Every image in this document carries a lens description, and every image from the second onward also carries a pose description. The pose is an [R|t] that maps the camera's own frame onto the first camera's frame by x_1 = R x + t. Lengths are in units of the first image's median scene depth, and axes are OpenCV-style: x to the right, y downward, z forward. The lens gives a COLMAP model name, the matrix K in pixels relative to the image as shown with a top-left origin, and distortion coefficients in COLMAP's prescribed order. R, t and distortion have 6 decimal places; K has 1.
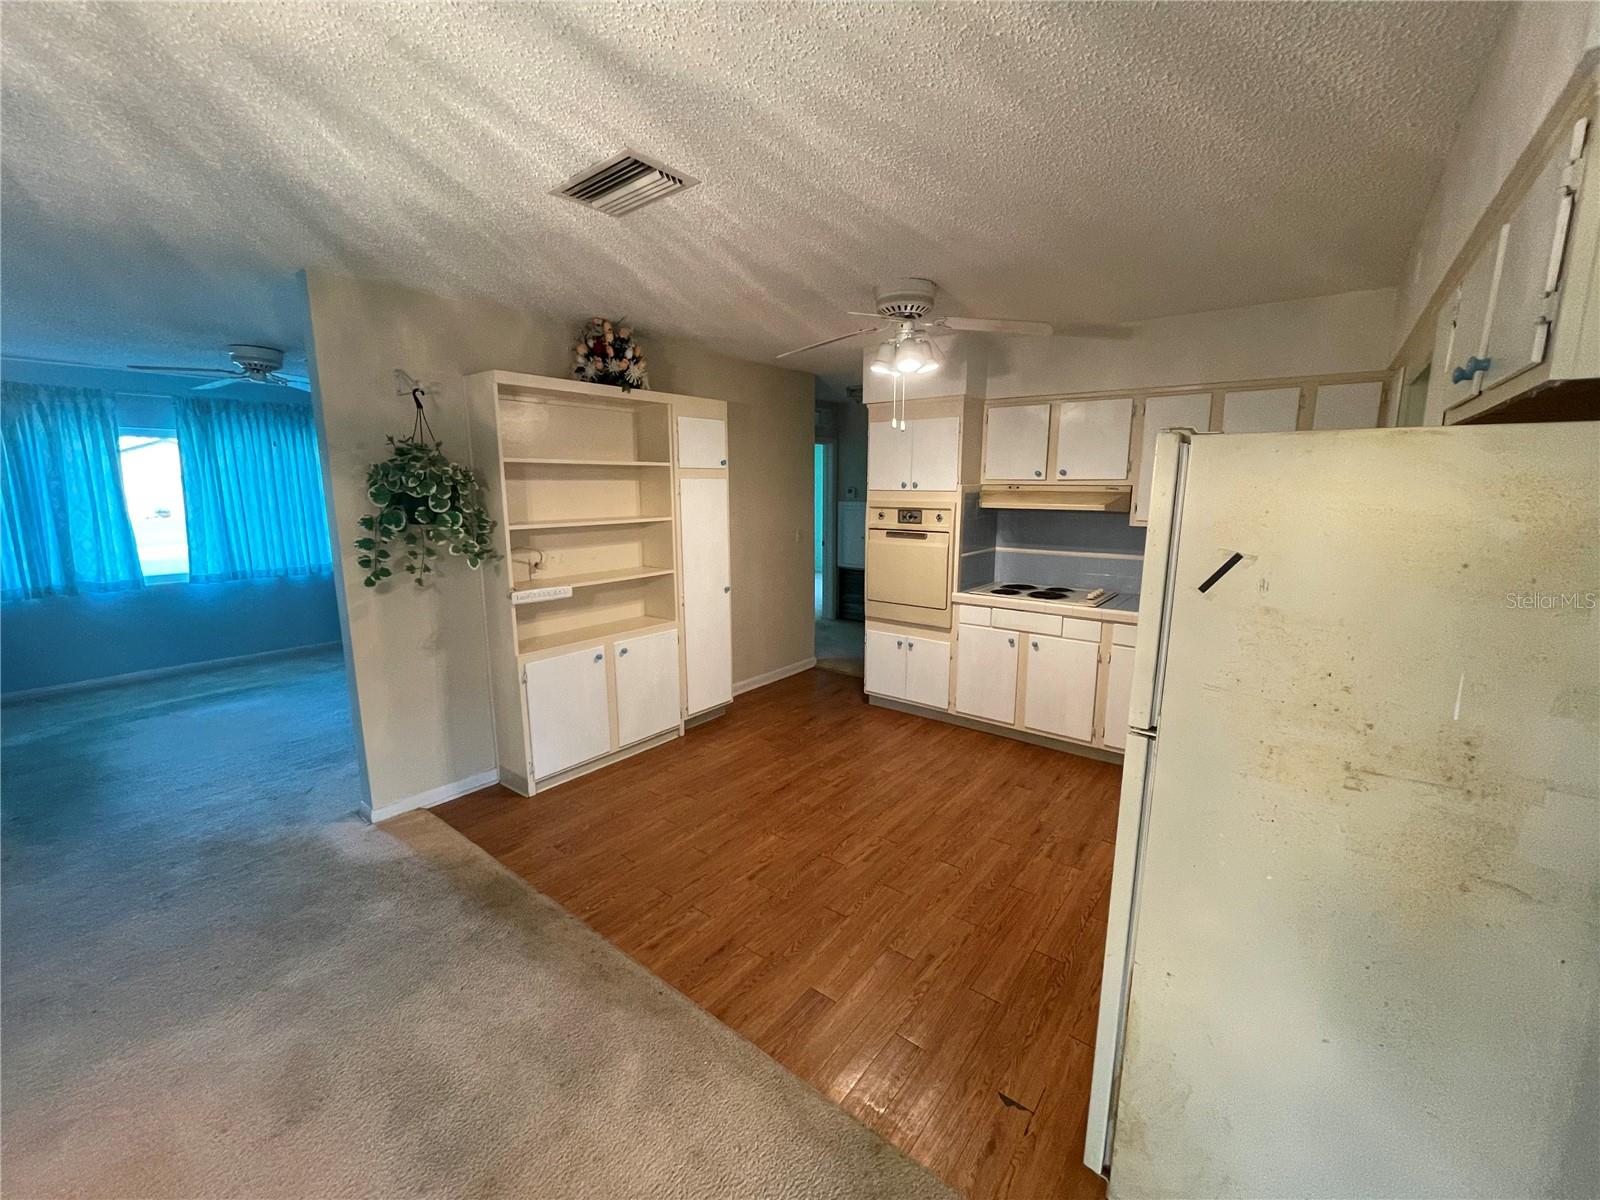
lens RADIAL K [[646.6, 0, 806.1], [0, 646.6, 601.1], [0, 0, 1]] dist [-0.001044, -0.001185]
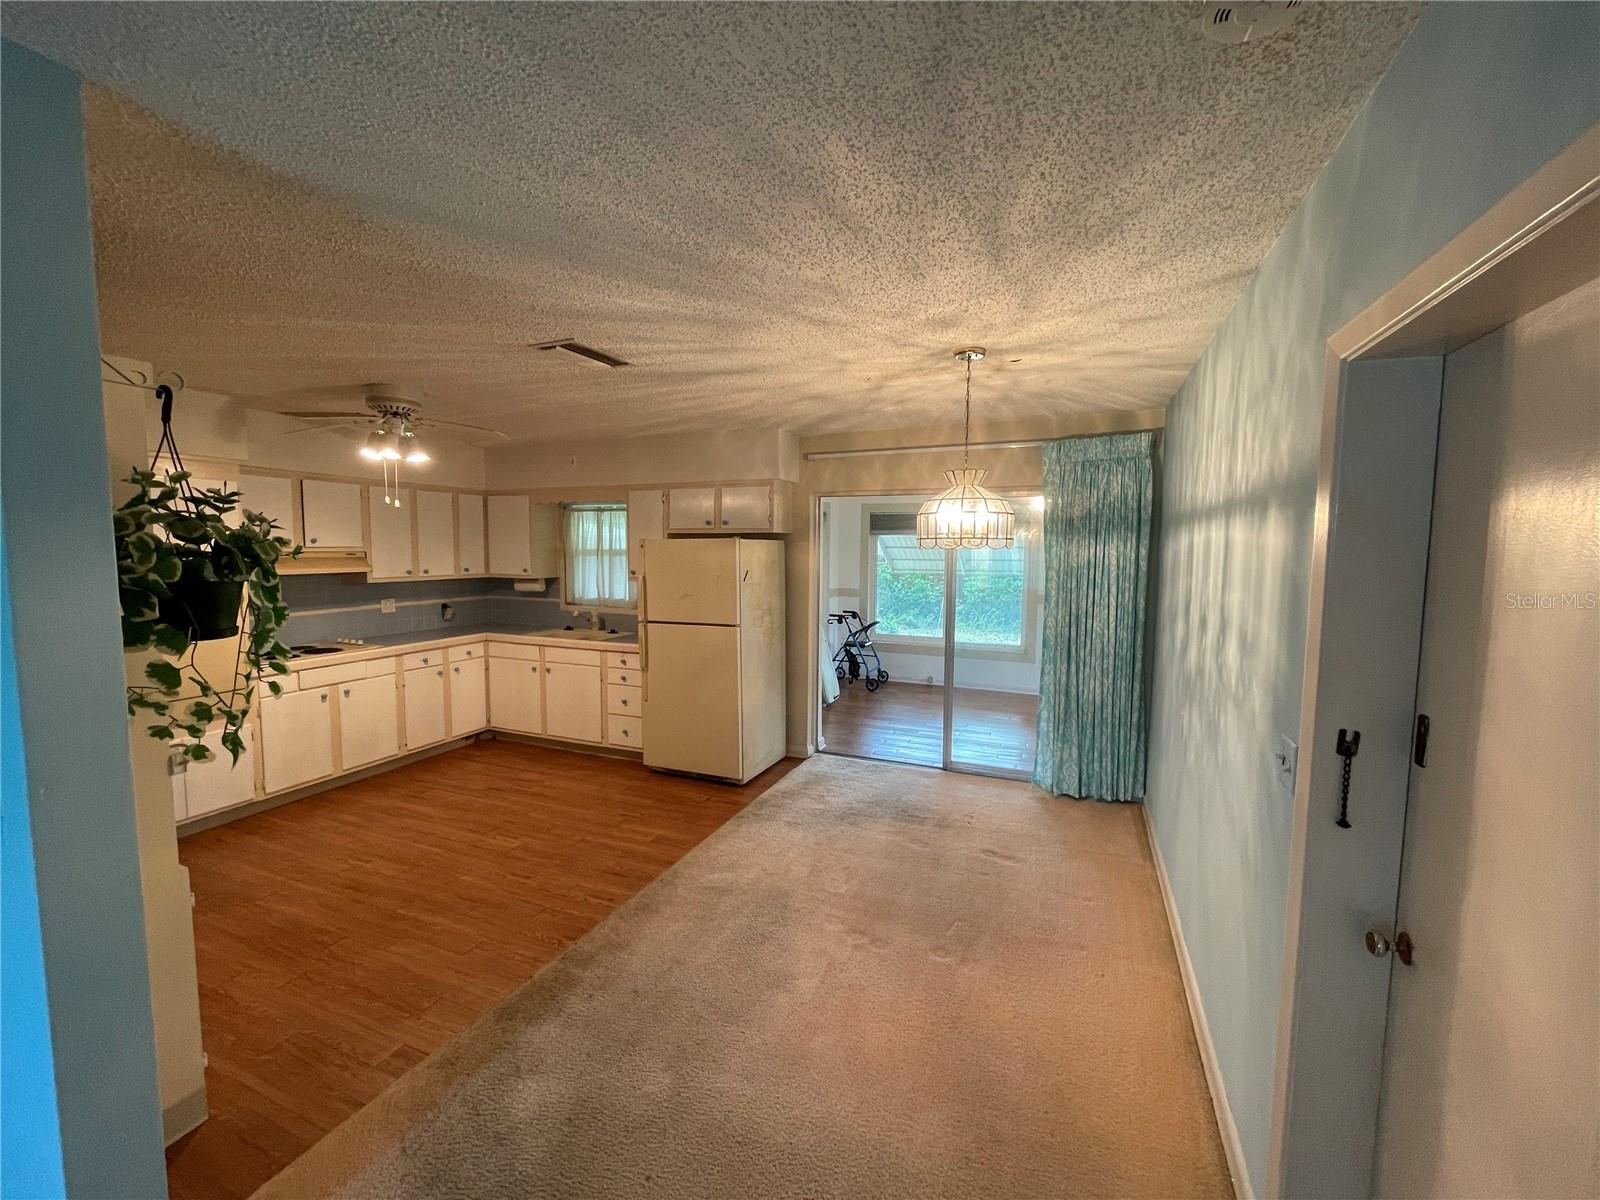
lens RADIAL K [[646.6, 0, 801.8], [0, 646.6, 597.0], [0, 0, 1]] dist [-0.001044, -0.001185]
pose [[-0.258528, -0.078522, 0.962807, -1.167107], [0.173290, 0.976753, 0.126190, -0.125509], [-0.950334, 0.199469, -0.238911, 0.613480]]
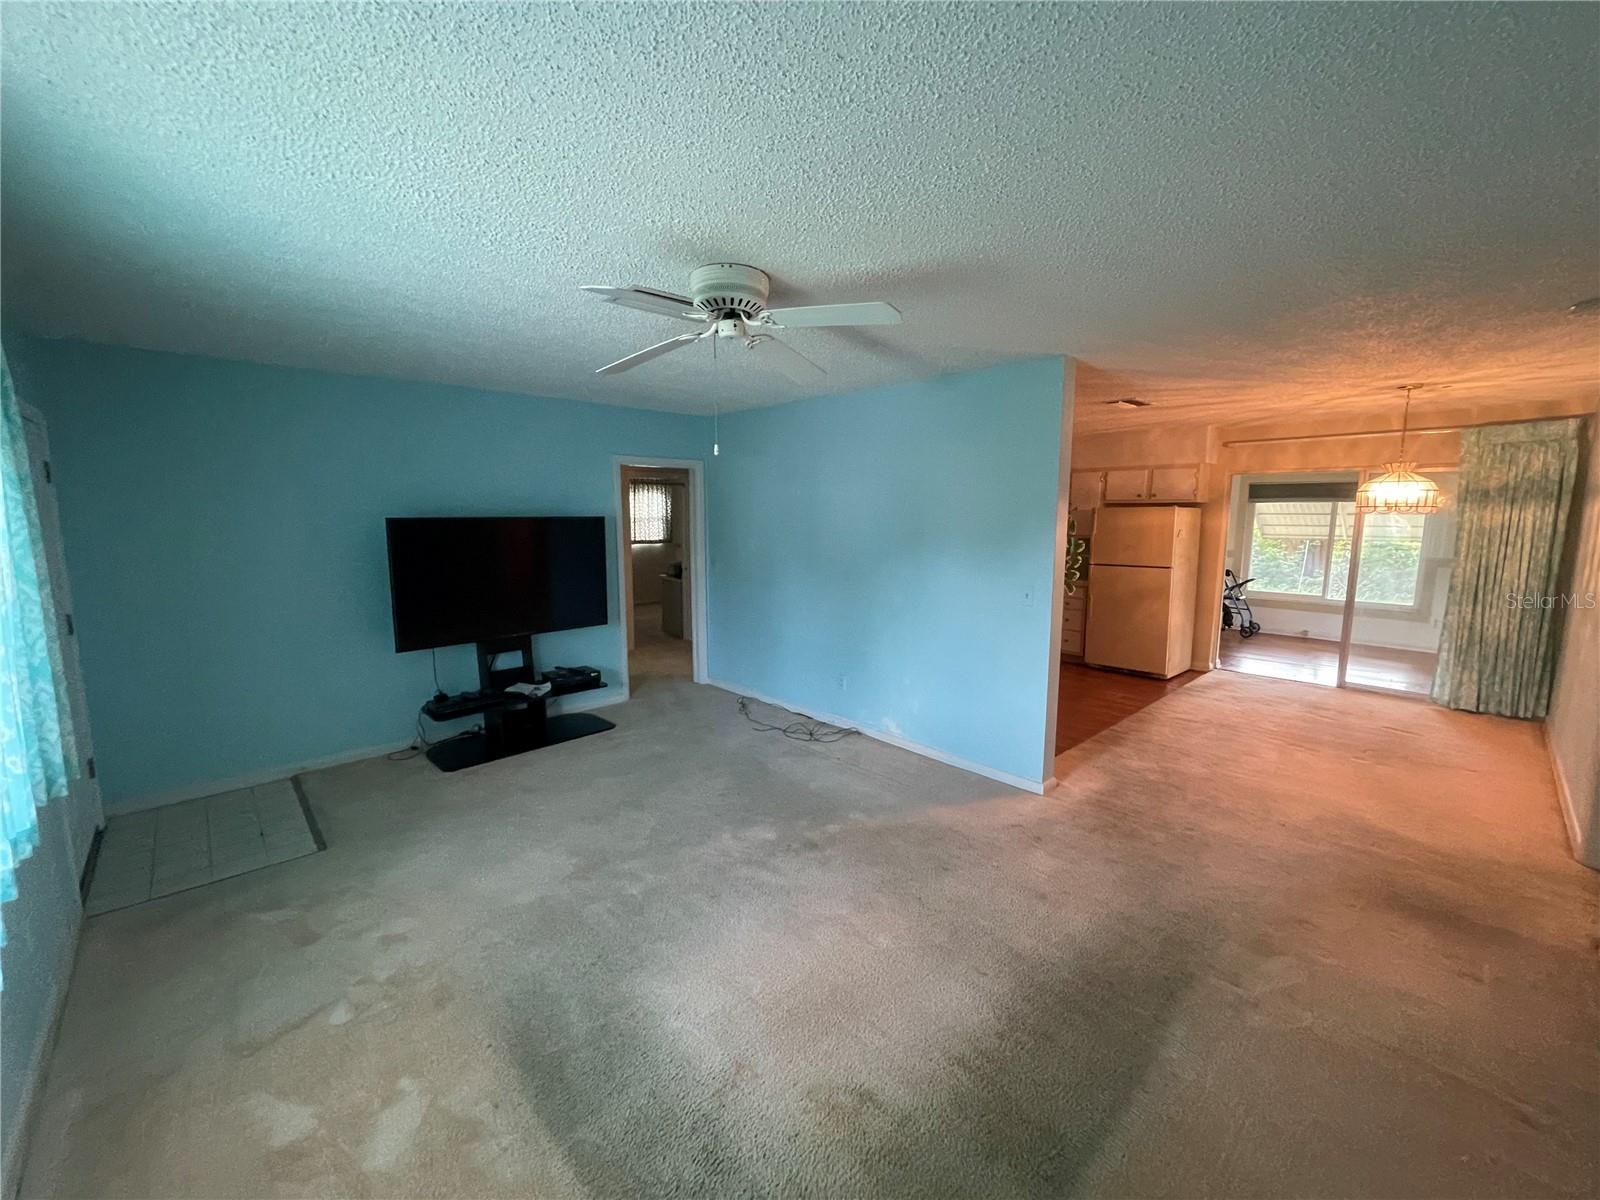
lens RADIAL K [[646.6, 0, 803.9], [0, 646.6, 594.9], [0, 0, 1]] dist [-0.001044, -0.001185]
pose [[0.151769, -0.125557, 0.980409, -1.947278], [0.179215, 0.978954, 0.097627, -0.231562], [-0.972033, 0.160887, 0.171077, 1.206698]]
